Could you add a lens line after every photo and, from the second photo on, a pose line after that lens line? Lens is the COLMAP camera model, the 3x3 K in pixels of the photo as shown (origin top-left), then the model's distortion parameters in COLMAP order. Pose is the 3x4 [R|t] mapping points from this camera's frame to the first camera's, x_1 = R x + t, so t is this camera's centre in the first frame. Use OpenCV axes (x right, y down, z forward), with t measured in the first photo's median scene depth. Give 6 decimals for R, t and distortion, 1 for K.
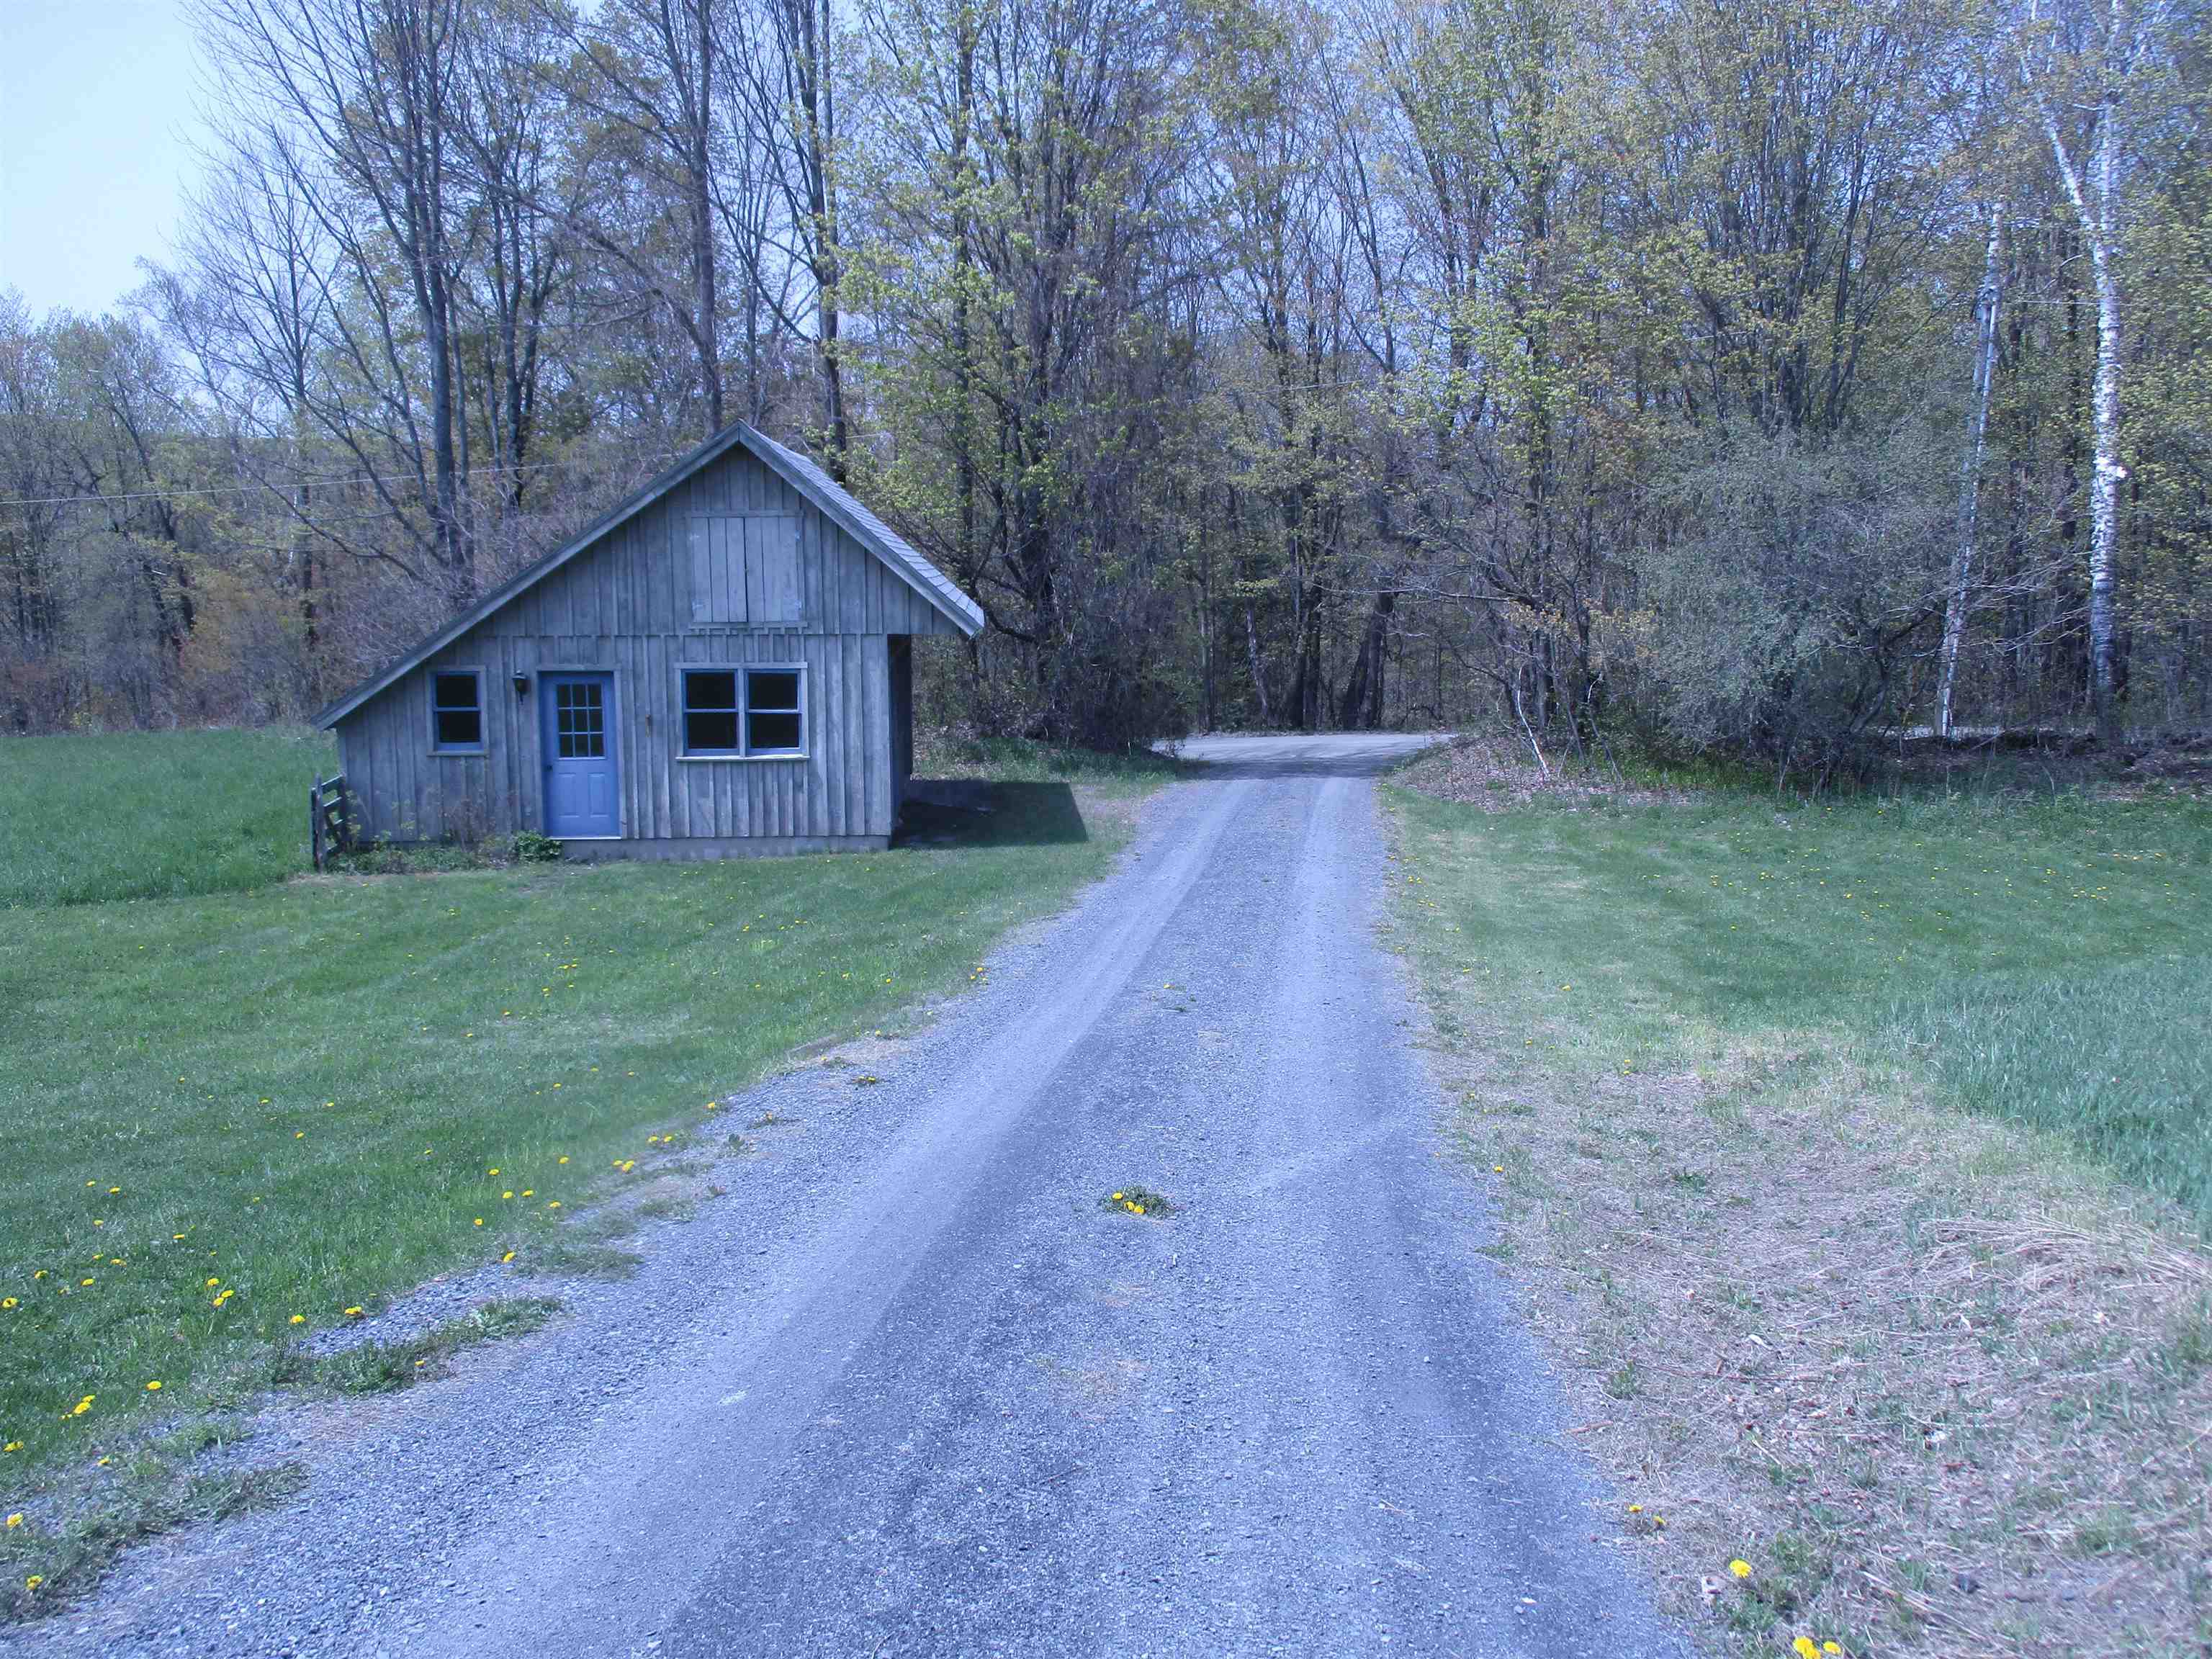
lens RADIAL K [[1860.9, 0, 1142.5], [0, 1860.9, 839.6], [0, 0, 1]] dist [-0.045838, 0.046897]
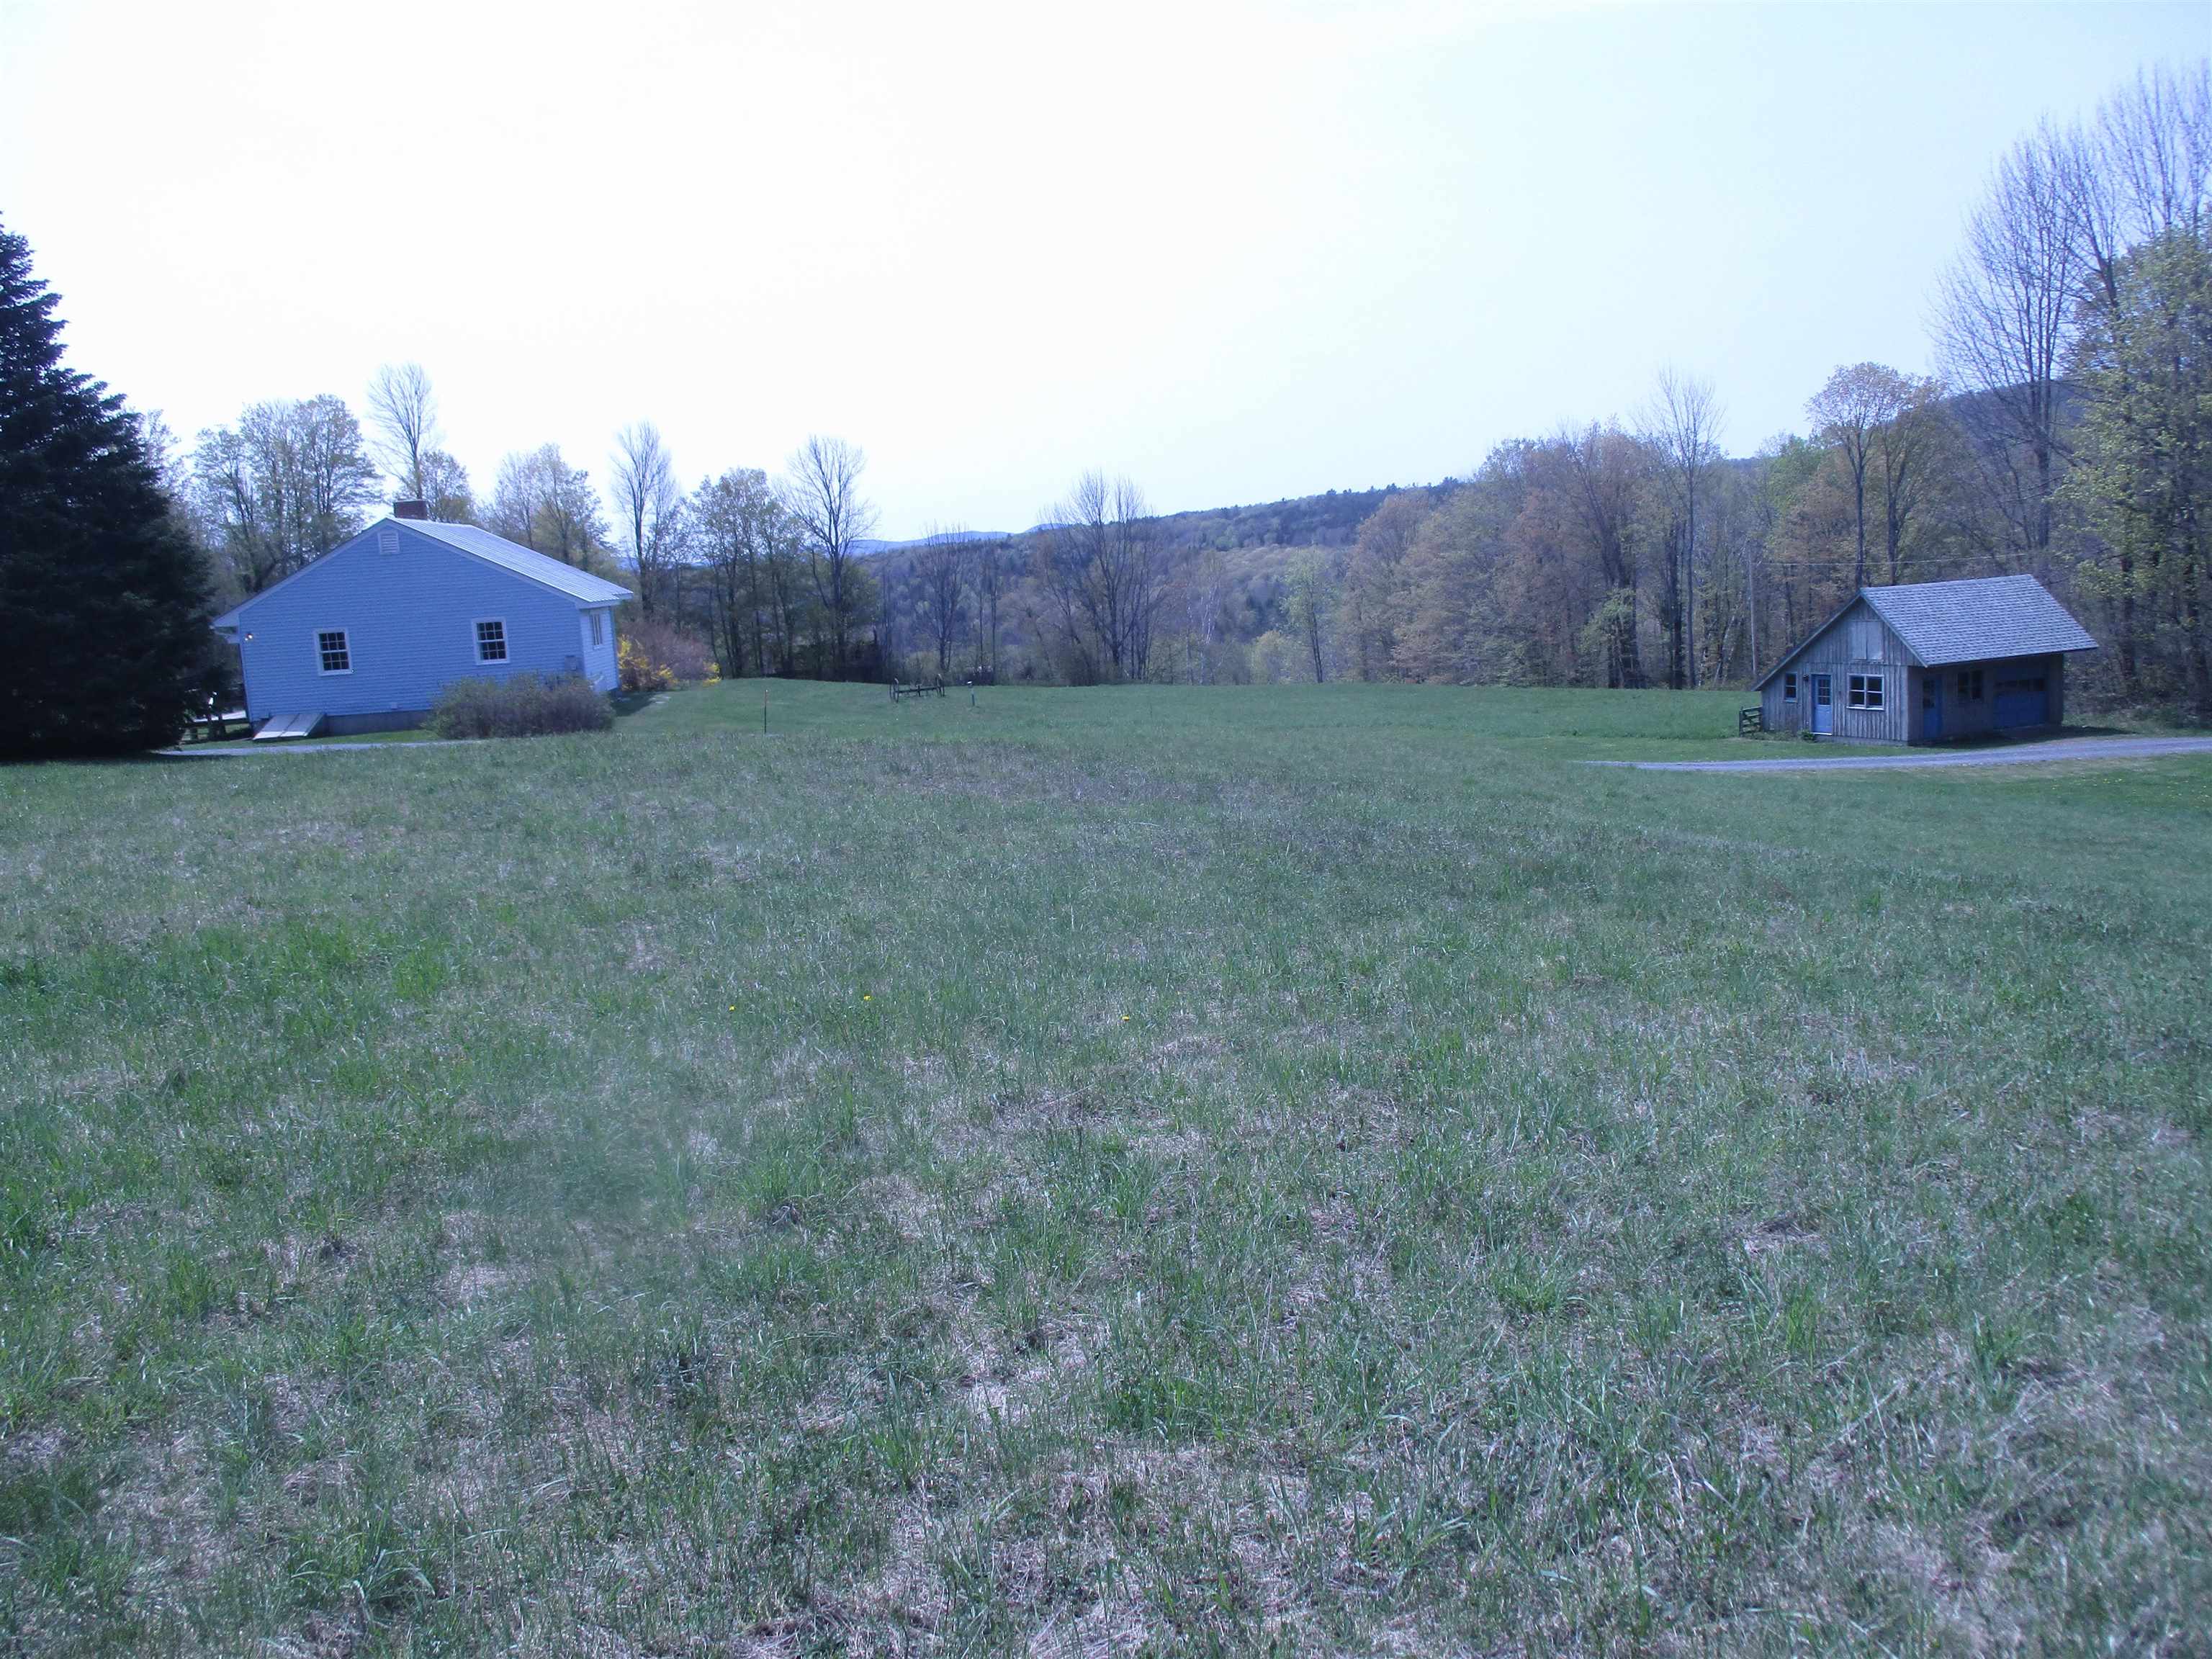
lens RADIAL K [[1860.9, 0, 1142.5], [0, 1860.9, 839.6], [0, 0, 1]] dist [-0.045838, 0.046897]
pose [[0.339630, 0.119369, -0.932954, 2.029980], [-0.082173, 0.991887, 0.096995, -0.029196], [0.936963, 0.043722, 0.346684, -0.959431]]
